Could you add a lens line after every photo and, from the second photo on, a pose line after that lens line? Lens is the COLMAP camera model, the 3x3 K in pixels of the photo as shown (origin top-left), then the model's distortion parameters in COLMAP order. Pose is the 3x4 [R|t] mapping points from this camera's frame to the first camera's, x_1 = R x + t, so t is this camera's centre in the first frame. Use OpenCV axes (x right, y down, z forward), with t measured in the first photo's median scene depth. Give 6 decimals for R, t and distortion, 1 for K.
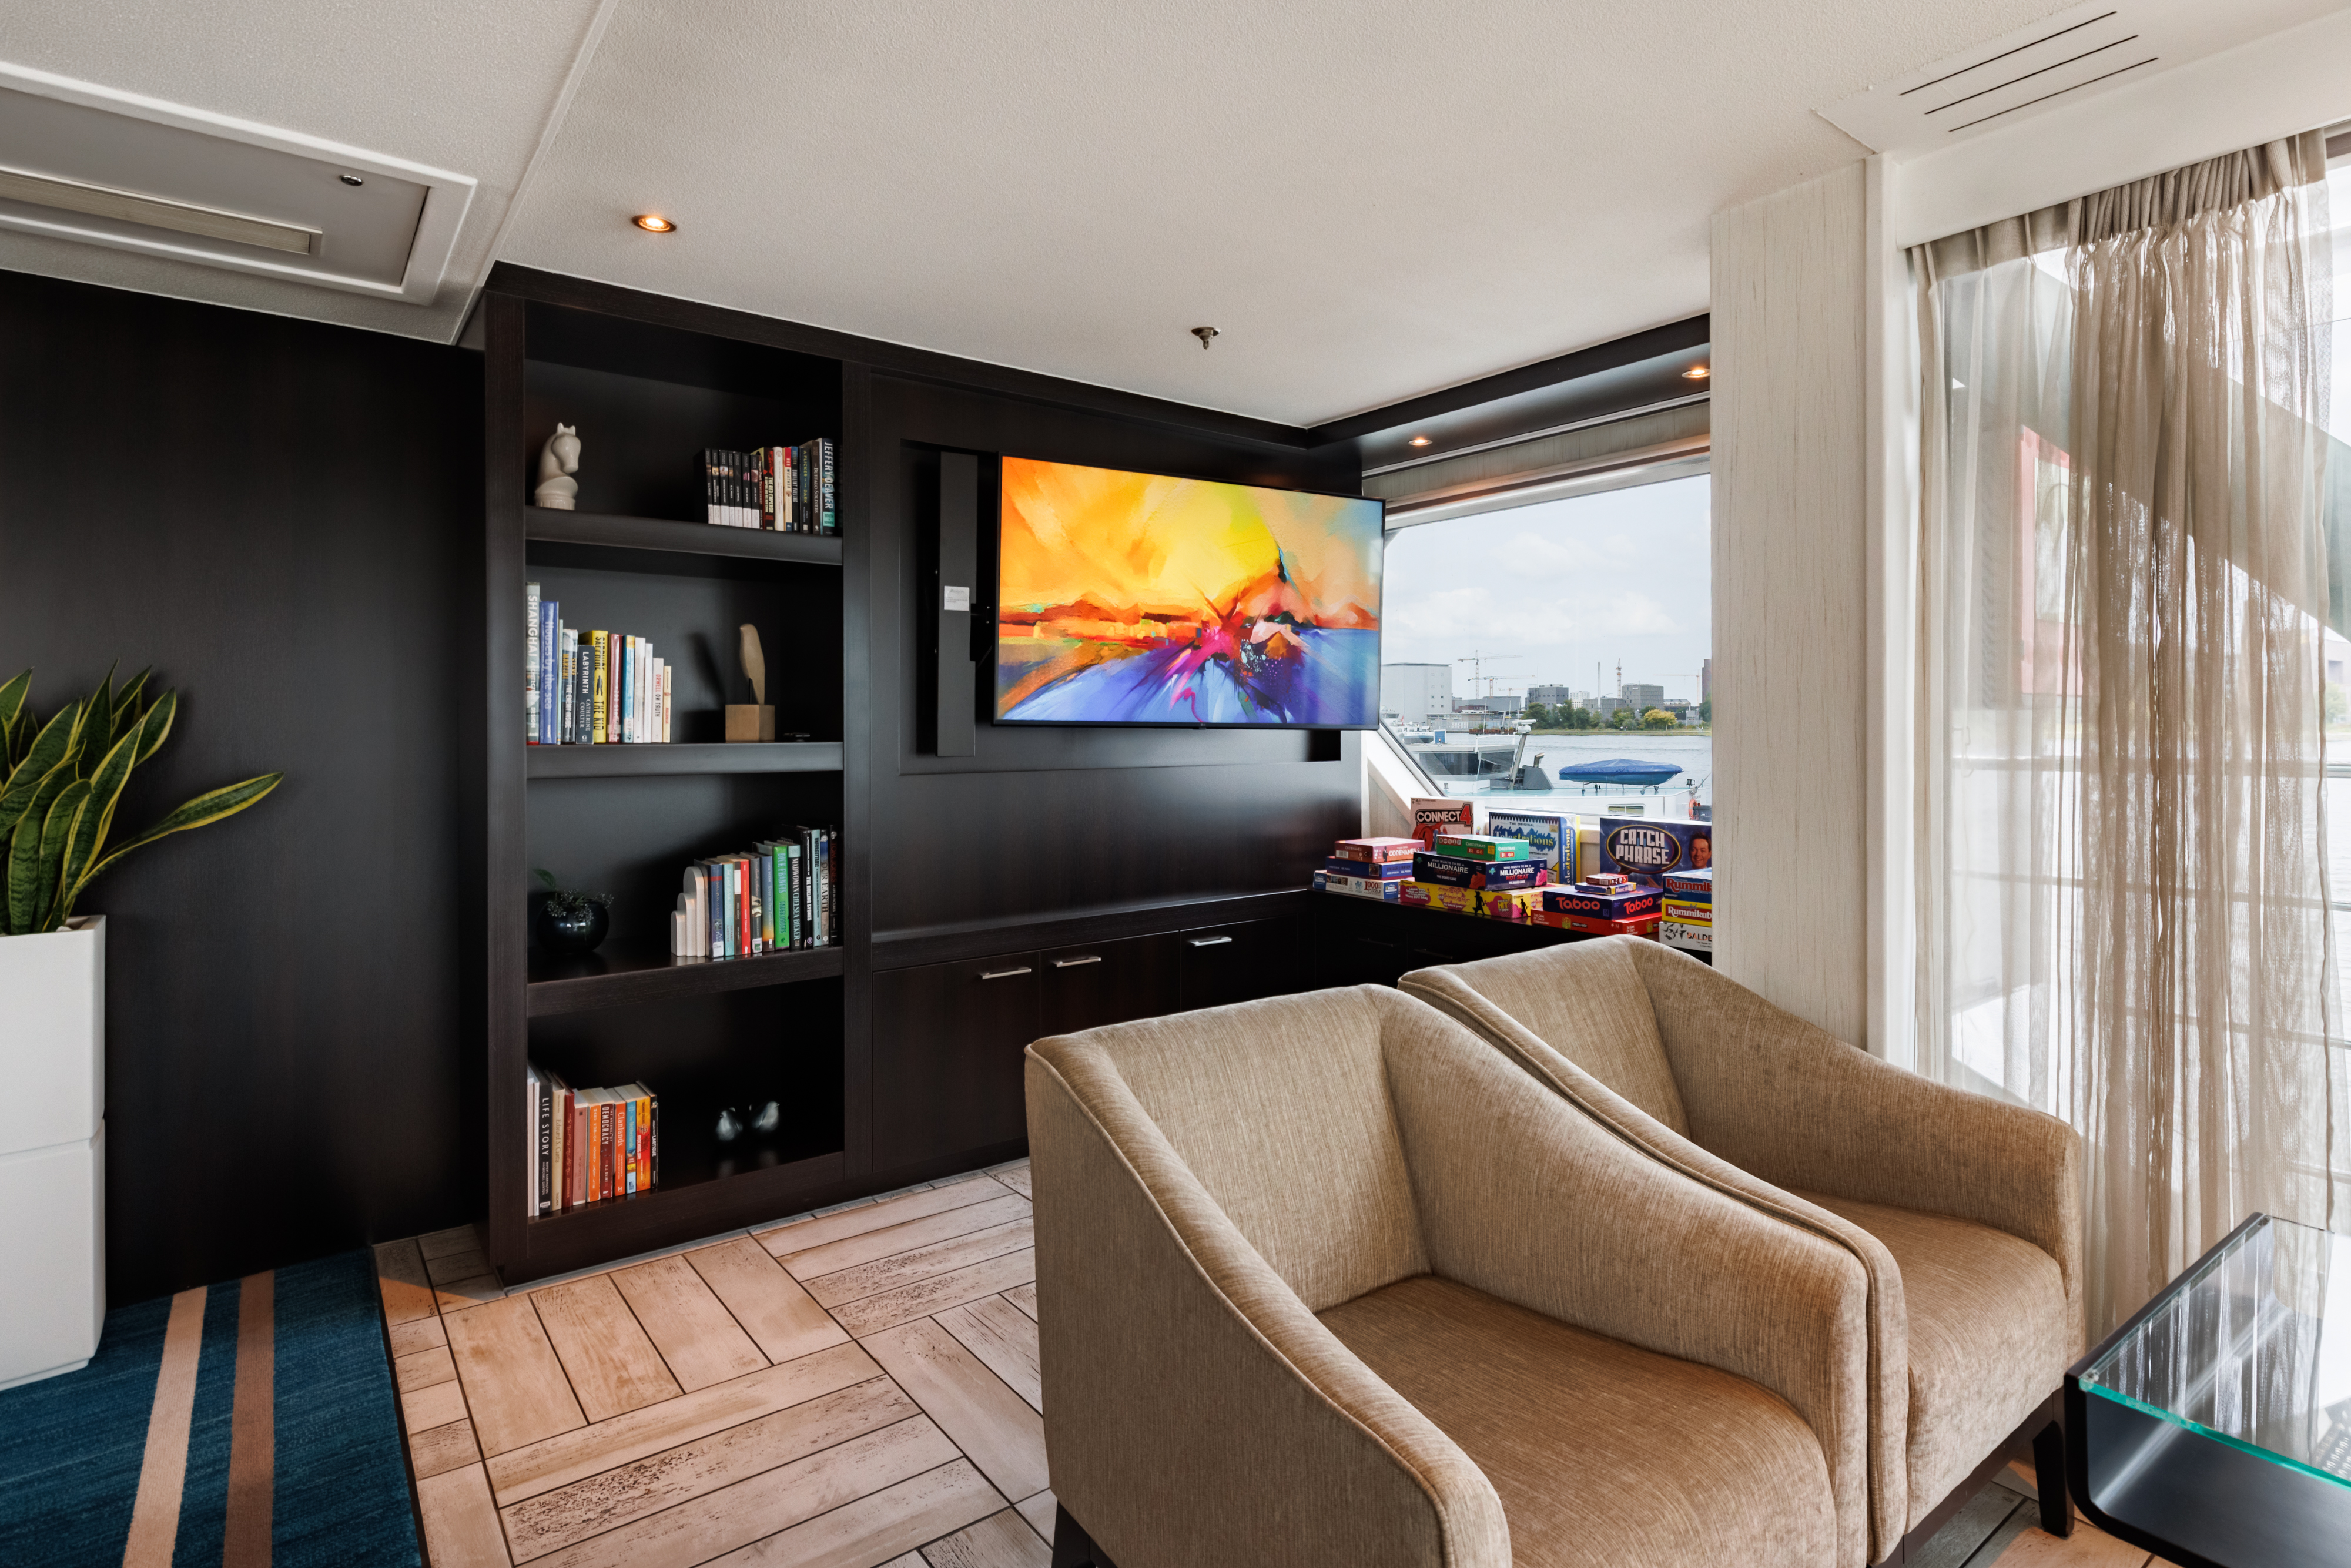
lens RADIAL K [[1193.6, 0, 1190.5], [0, 1193.6, 721.5], [0, 0, 1]] dist [-0.000941, 0.000316]
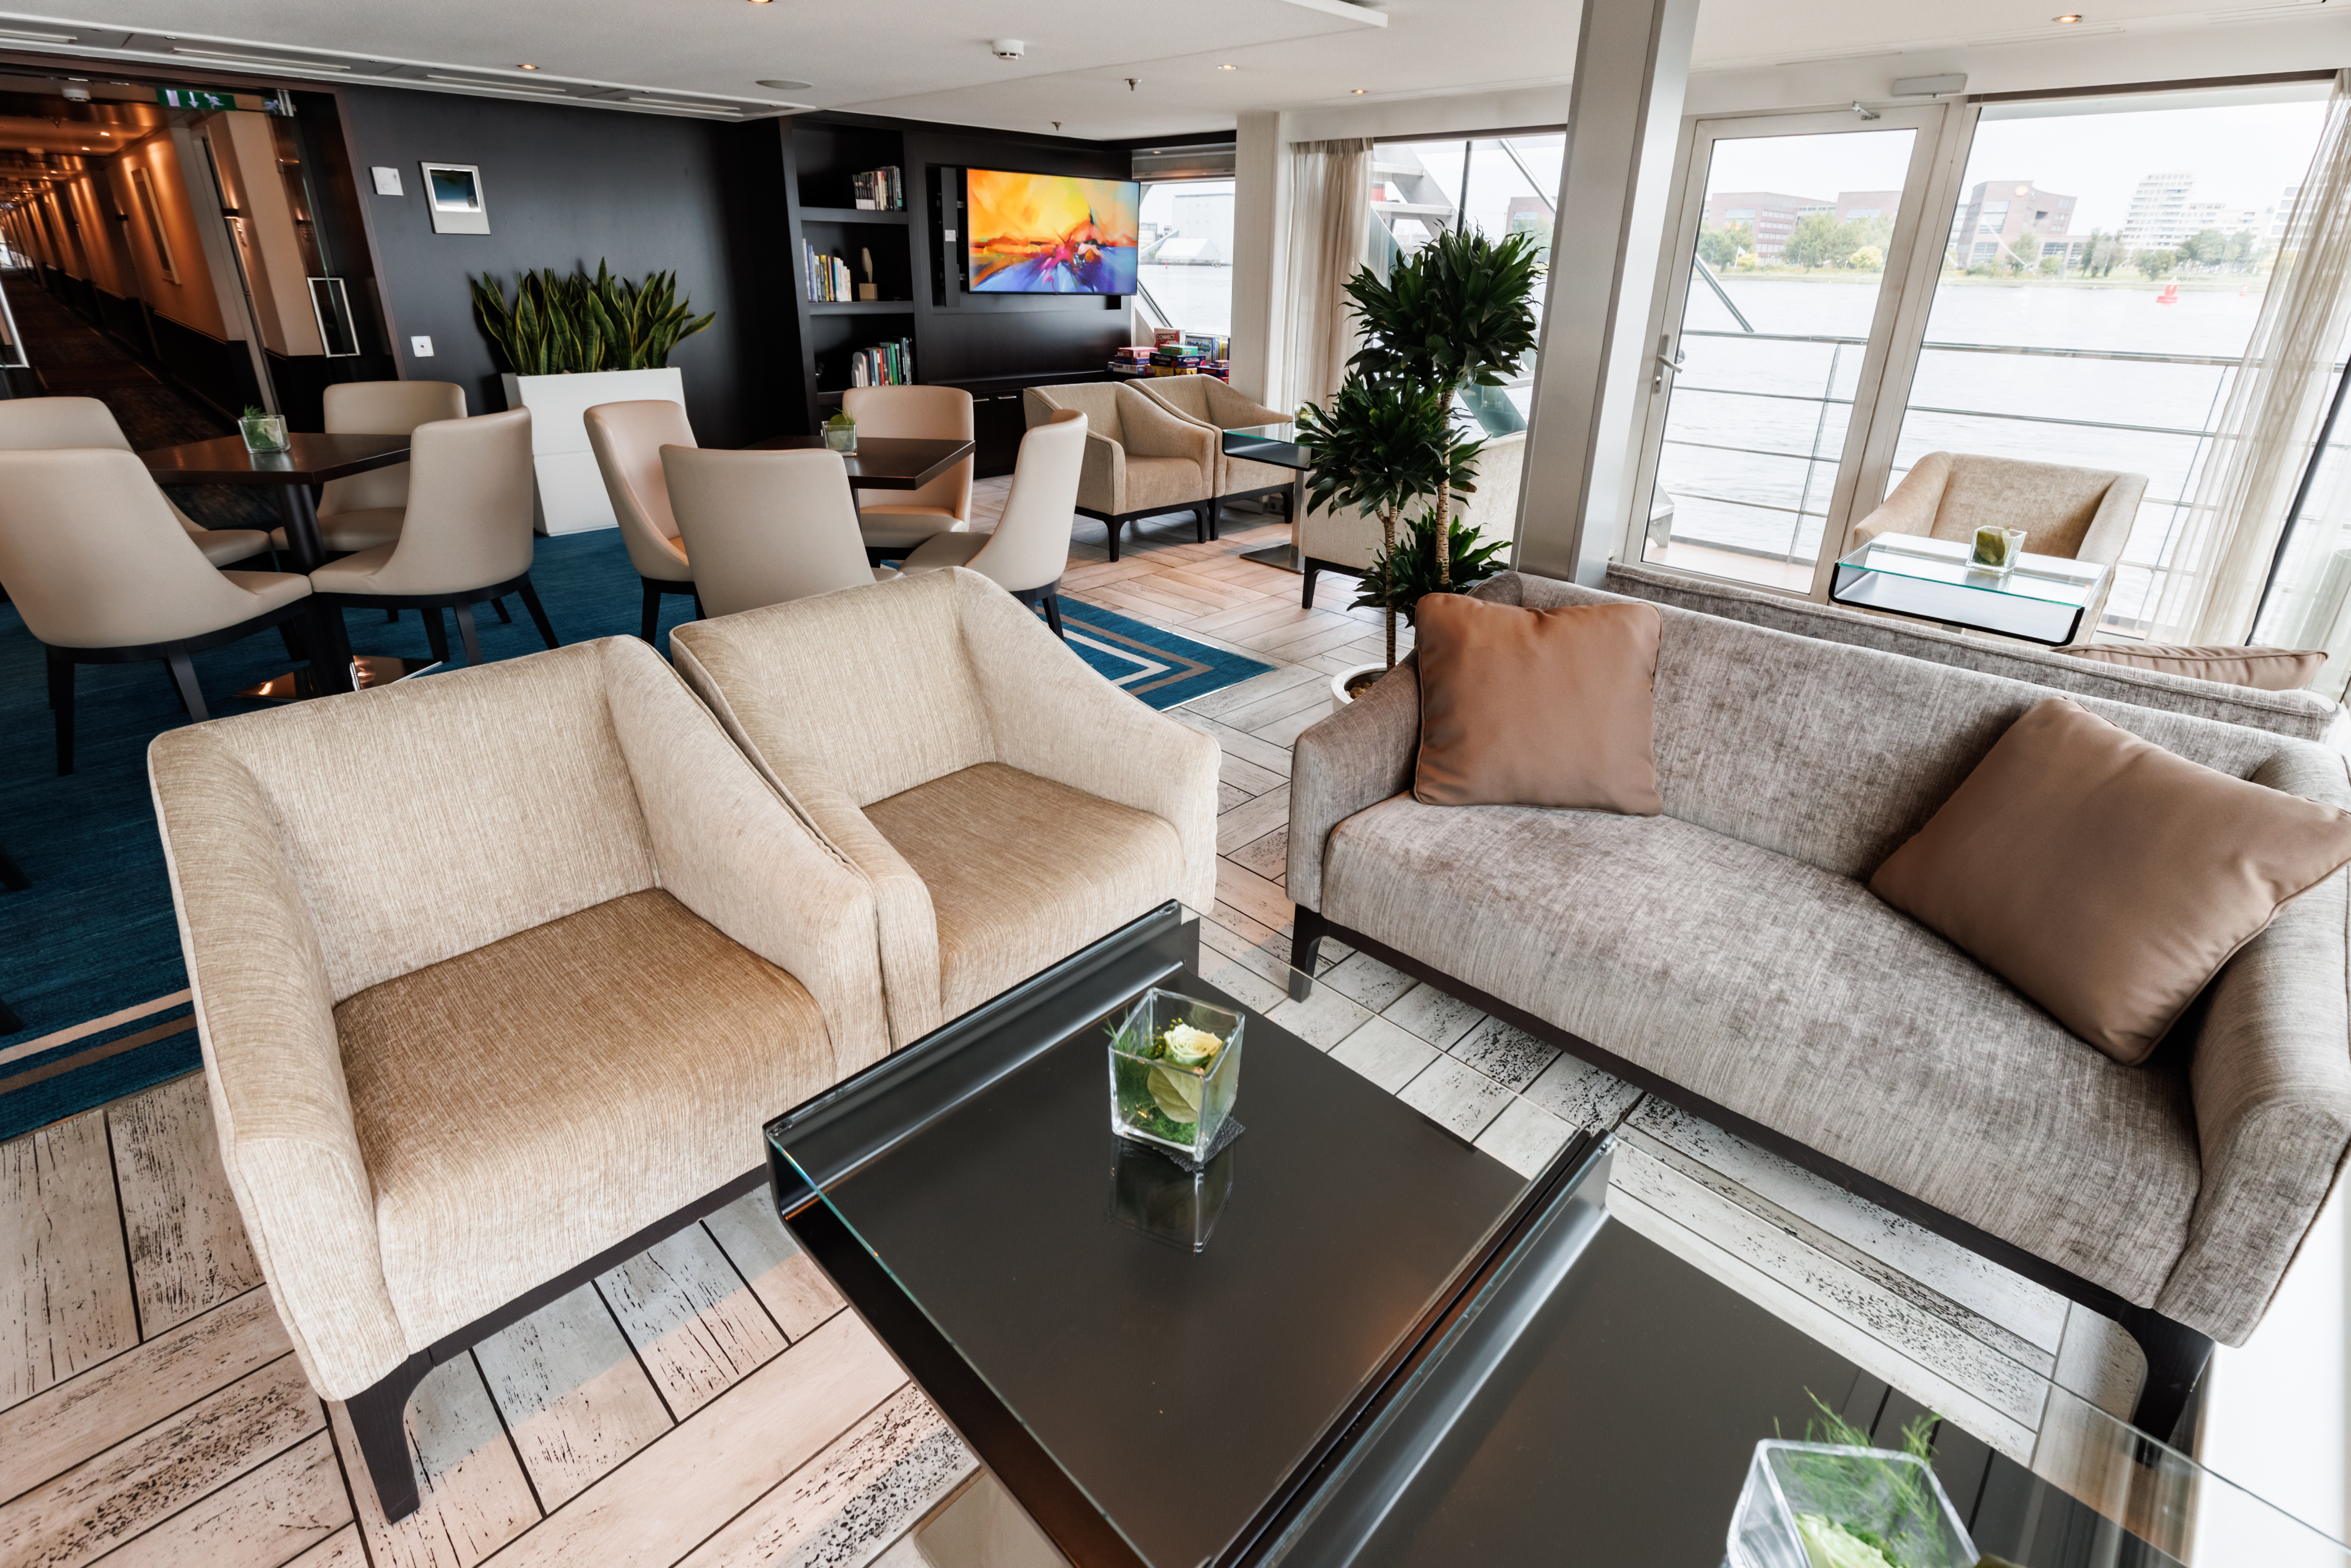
lens RADIAL K [[1103.5, 0, 1185.3], [0, 1103.5, 647.7], [0, 0, 1]] dist [0.002480, 0.000112]
pose [[0.989585, -0.029497, 0.140894, -0.074824], [-0.019605, 0.942043, 0.334920, -0.081316], [-0.142608, -0.334194, 0.931653, -1.414656]]
